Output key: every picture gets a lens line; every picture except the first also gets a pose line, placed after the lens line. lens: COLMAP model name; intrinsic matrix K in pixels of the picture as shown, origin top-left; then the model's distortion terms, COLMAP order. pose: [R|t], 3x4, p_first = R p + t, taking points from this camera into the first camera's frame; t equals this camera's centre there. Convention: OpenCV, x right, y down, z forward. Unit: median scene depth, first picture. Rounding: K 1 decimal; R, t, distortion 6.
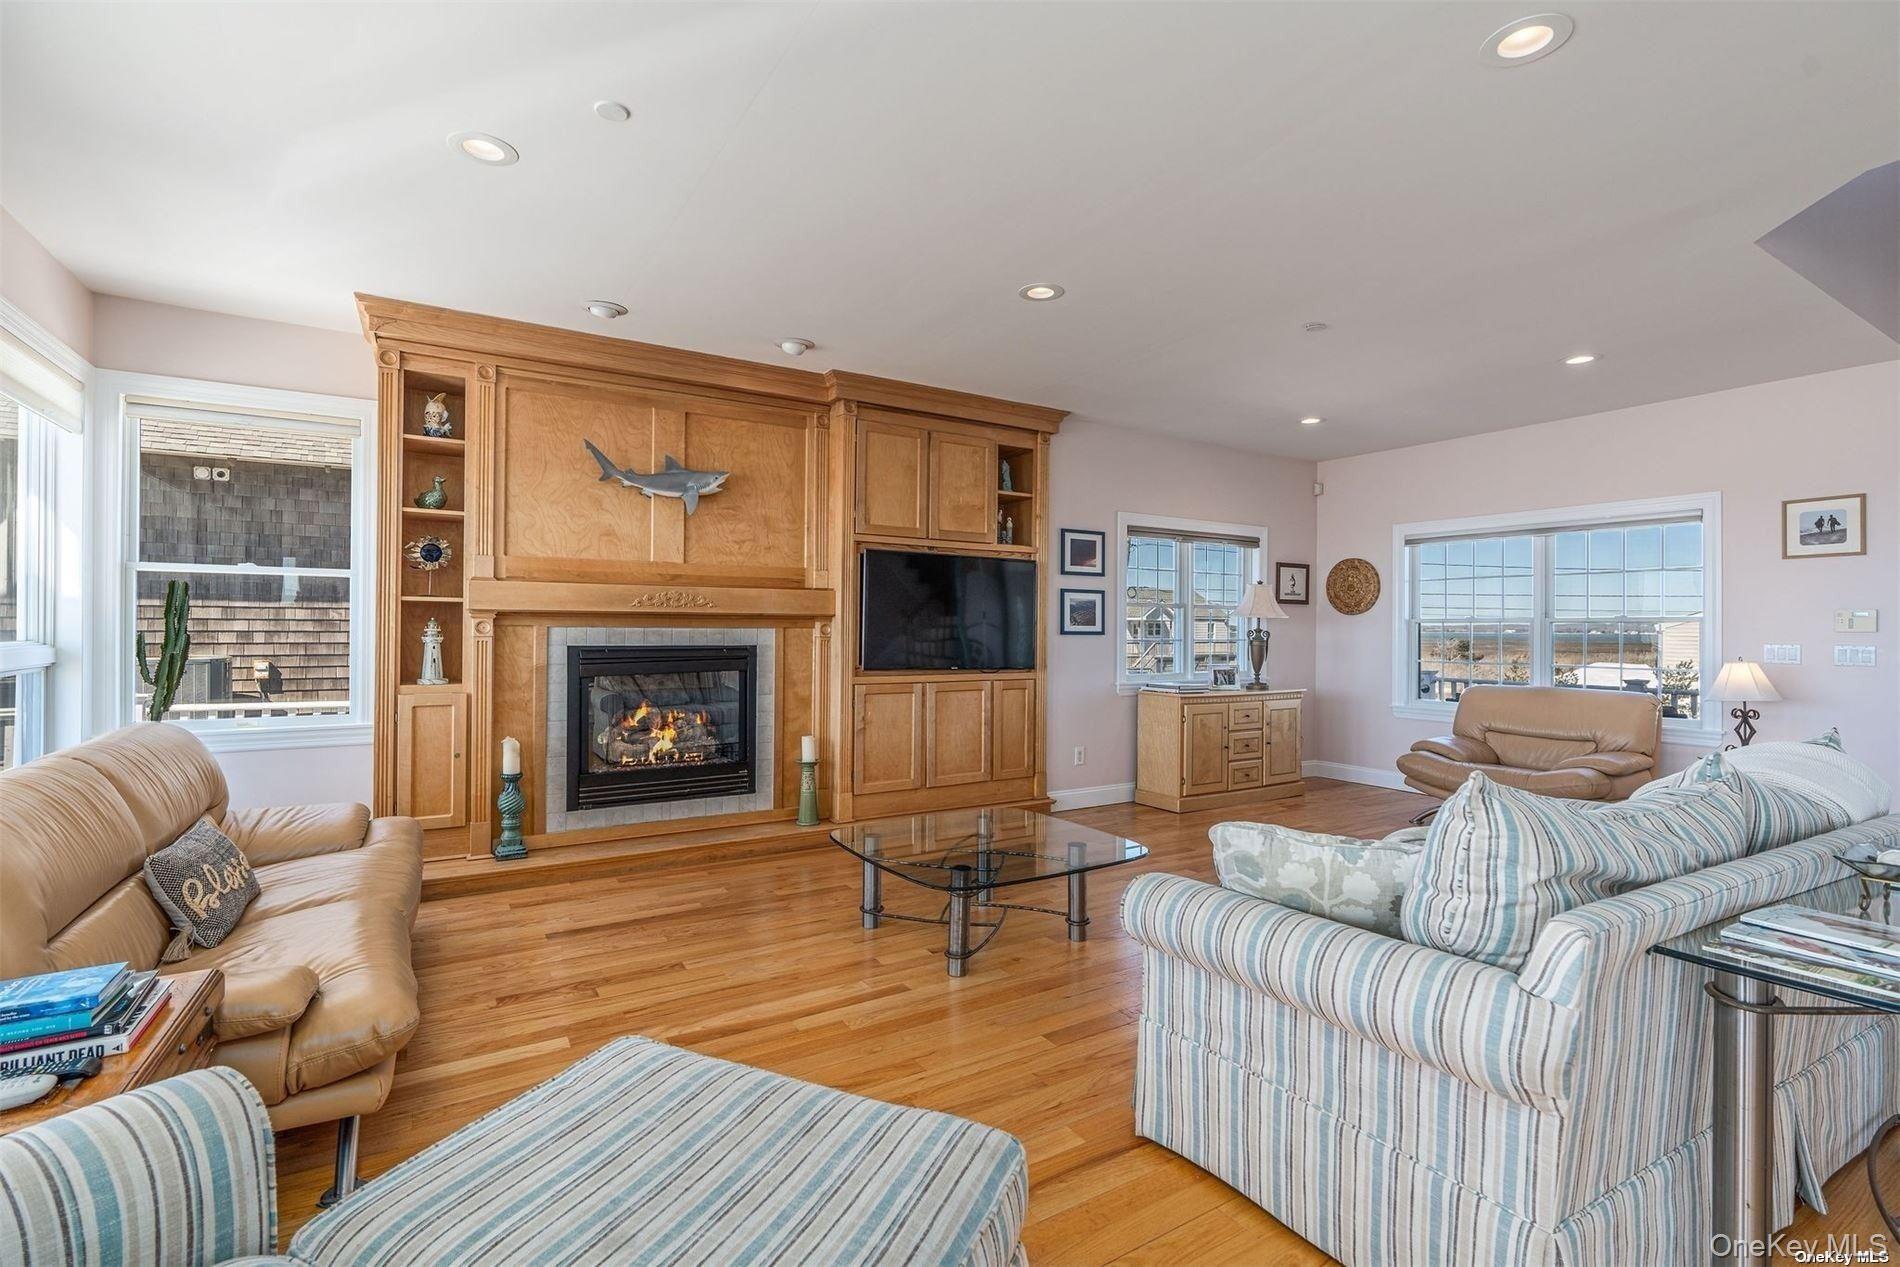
lens RADIAL K [[862.6, 0, 950.0], [0, 862.6, 633.5], [0, 0, 1]] dist [-0.001951, -0.000118]
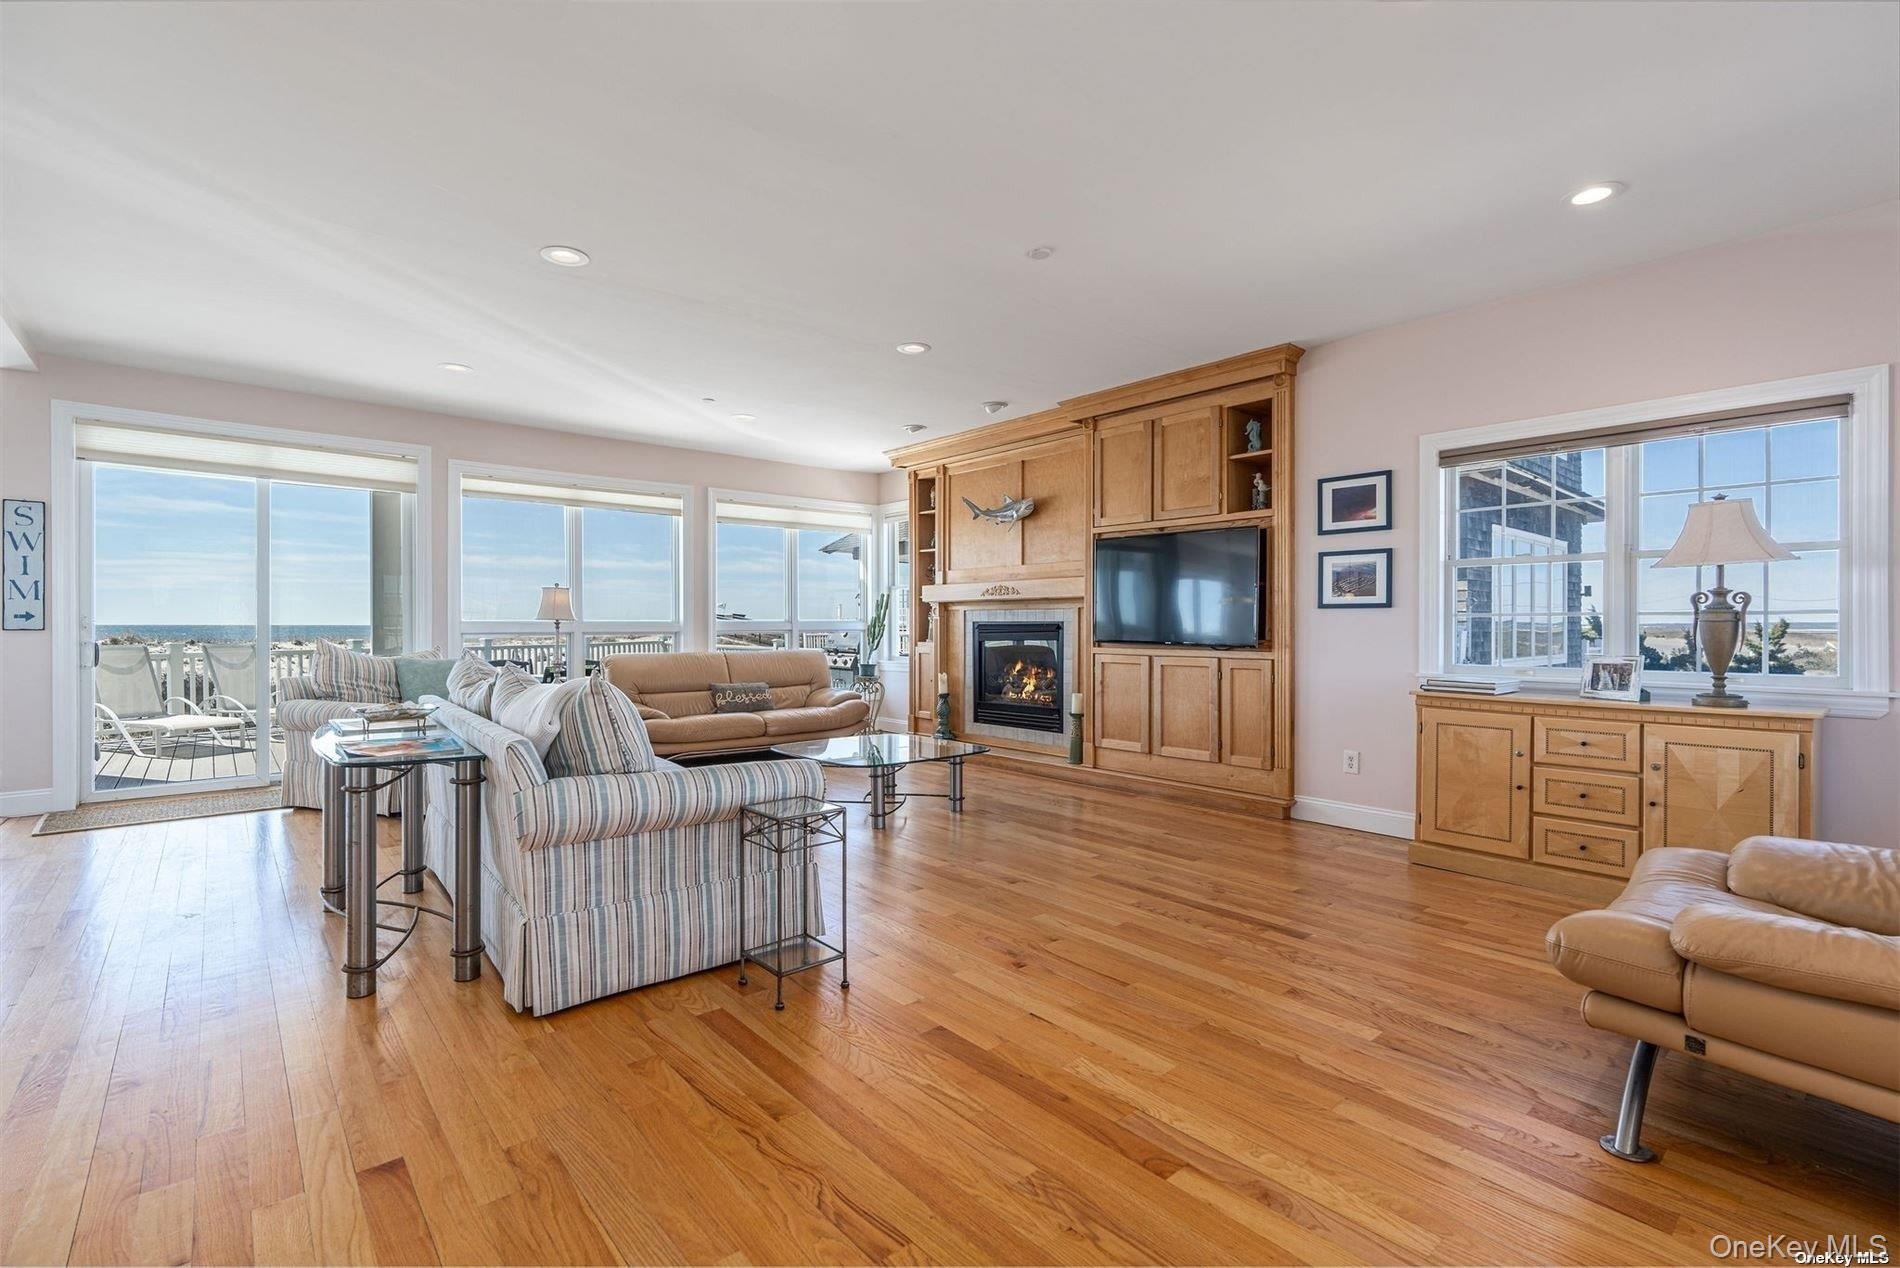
lens RADIAL K [[846.1, 0, 944.8], [0, 846.1, 626.9], [0, 0, 1]] dist [-0.005242, -0.000459]
pose [[0.161021, -0.001520, -0.986950, 0.963606], [-0.000466, 0.999999, -0.001616, 0.022886], [0.986951, 0.000721, 0.161020, 0.574464]]
